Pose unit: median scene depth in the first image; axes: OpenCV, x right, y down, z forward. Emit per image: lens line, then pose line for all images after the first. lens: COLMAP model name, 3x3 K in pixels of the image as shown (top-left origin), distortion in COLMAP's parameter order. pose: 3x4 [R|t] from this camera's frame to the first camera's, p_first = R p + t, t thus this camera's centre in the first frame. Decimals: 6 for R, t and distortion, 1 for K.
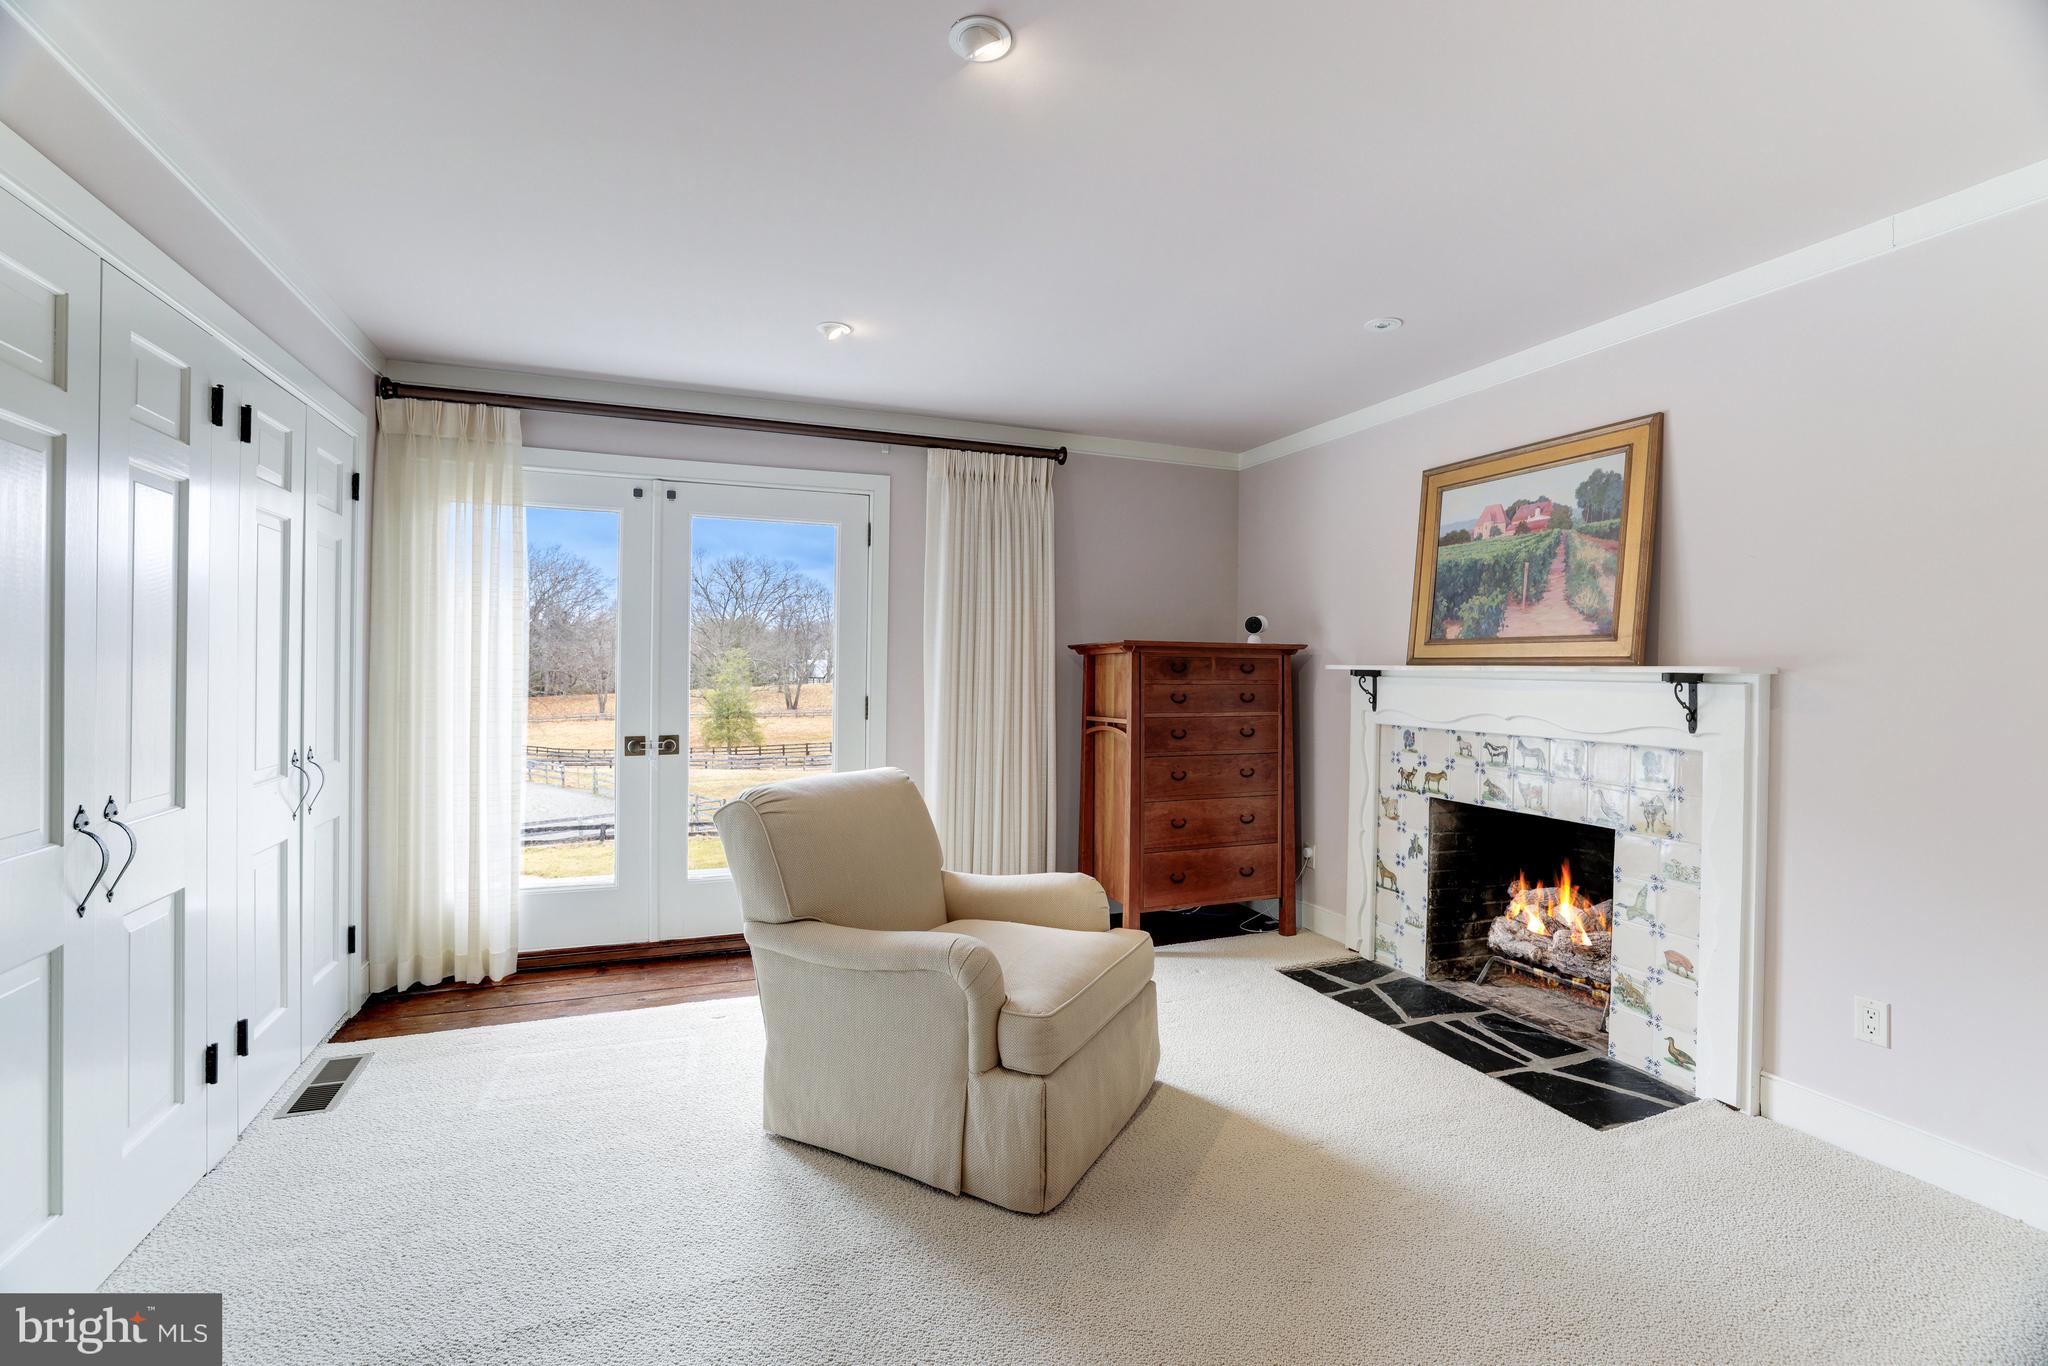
lens RADIAL K [[890.9, 0, 1022.9], [0, 890.9, 670.4], [0, 0, 1]] dist [-0.051504, 0.018486]
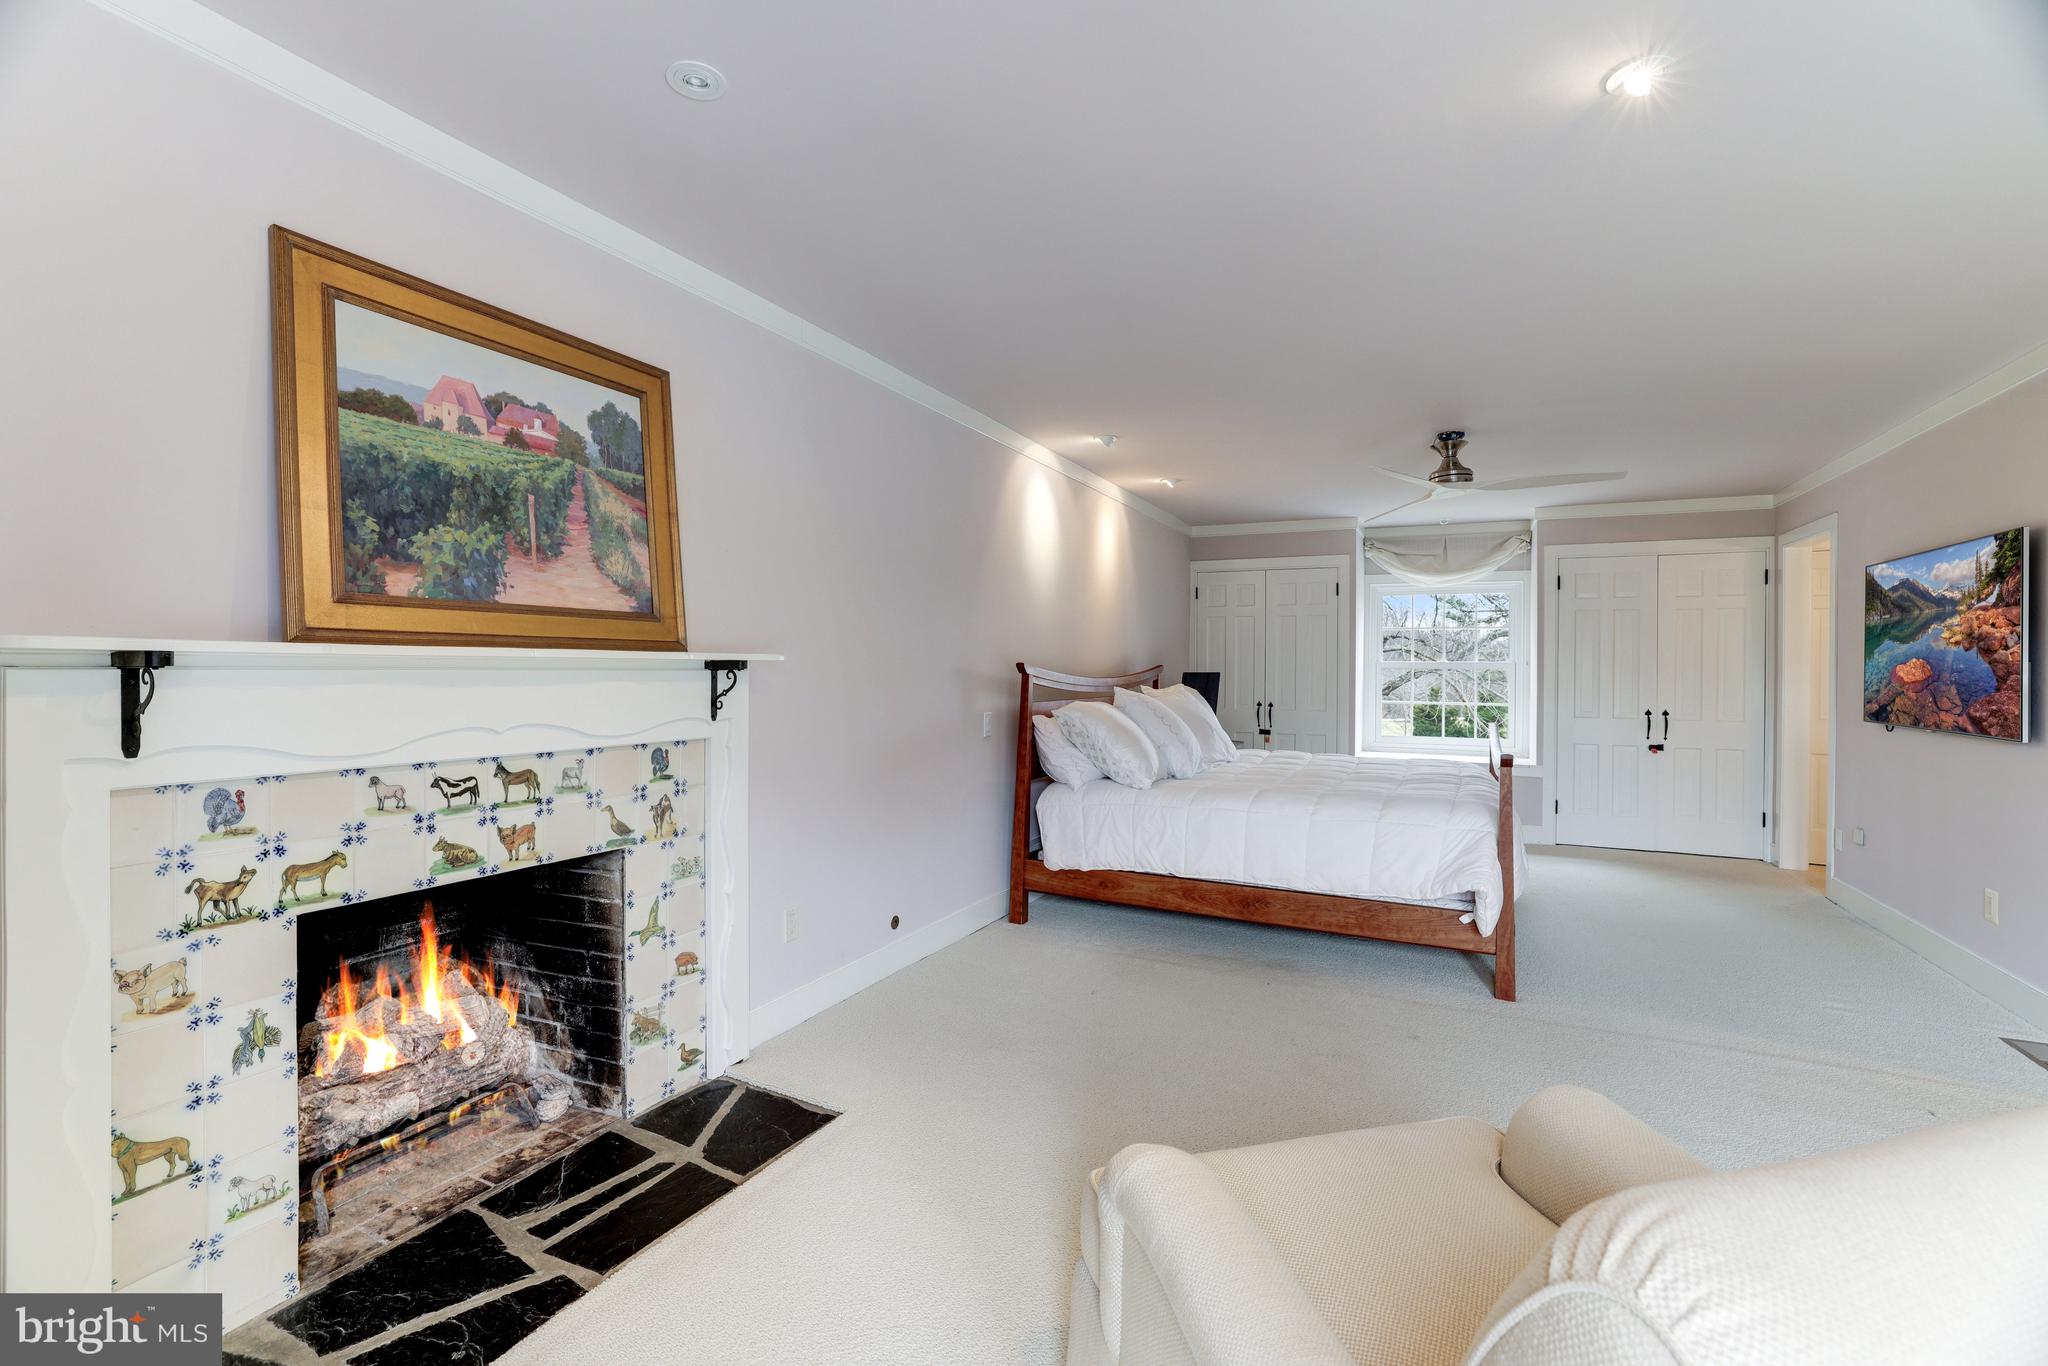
lens RADIAL K [[890.9, 0, 1022.9], [0, 890.9, 670.4], [0, 0, 1]] dist [-0.051504, 0.018486]
pose [[-0.668443, -0.020095, 0.743492, -0.163020], [-0.014037, 0.999798, 0.014402, -0.003397], [-0.743631, -0.000810, -0.668590, 1.072784]]
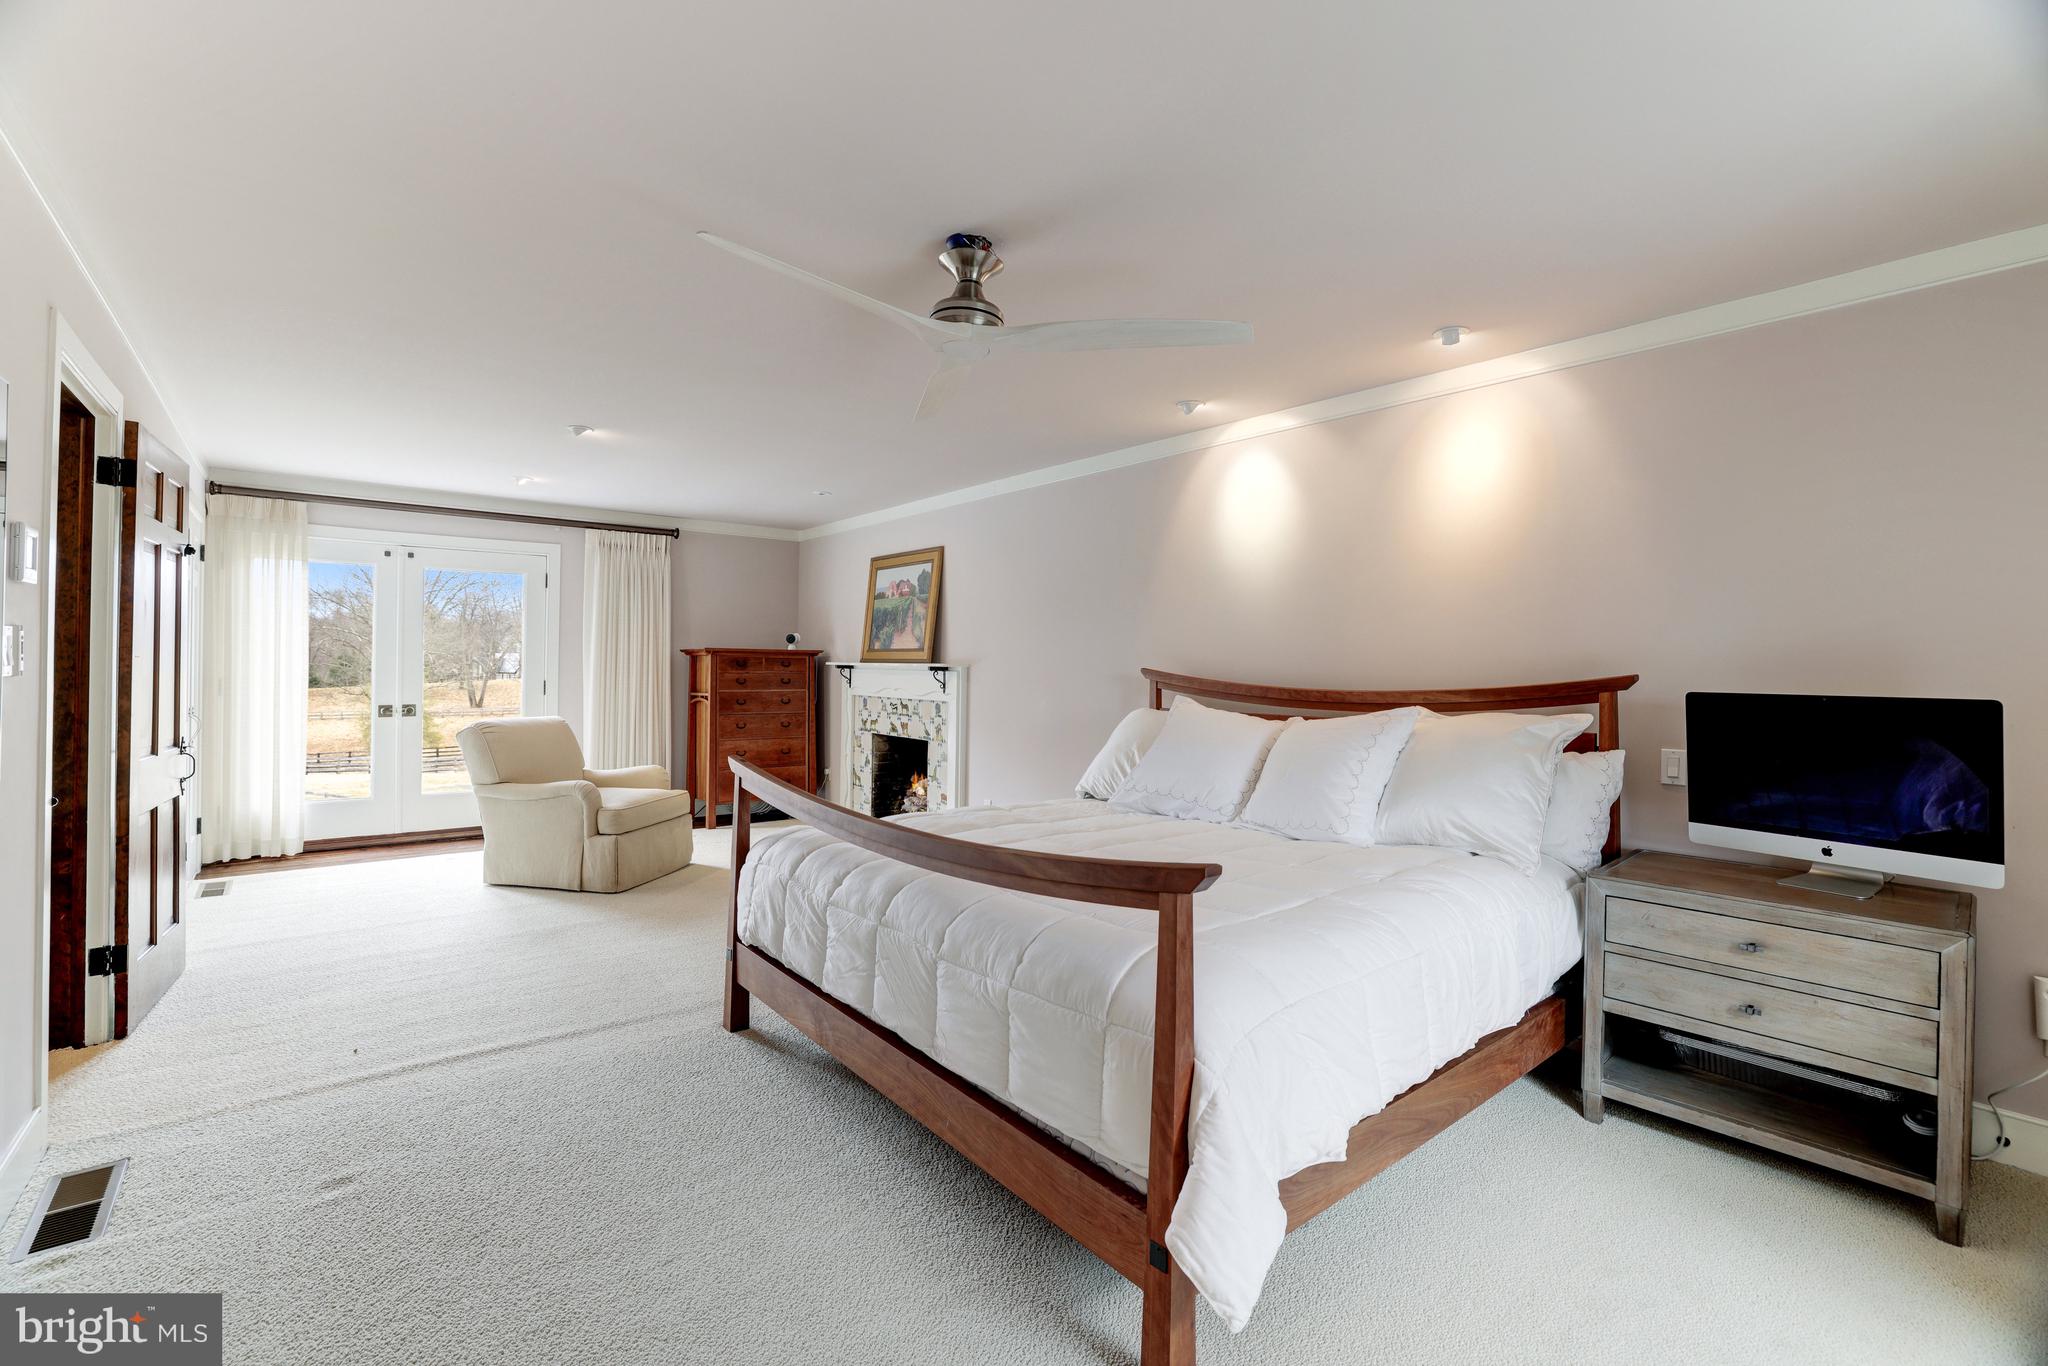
lens RADIAL K [[890.9, 0, 1022.9], [0, 890.9, 670.4], [0, 0, 1]] dist [-0.051504, 0.018486]
pose [[0.954008, 0.001125, 0.299780, 0.210694], [-0.002637, 0.999986, 0.004639, 0.001093], [-0.299771, -0.005216, 0.953997, -0.943395]]
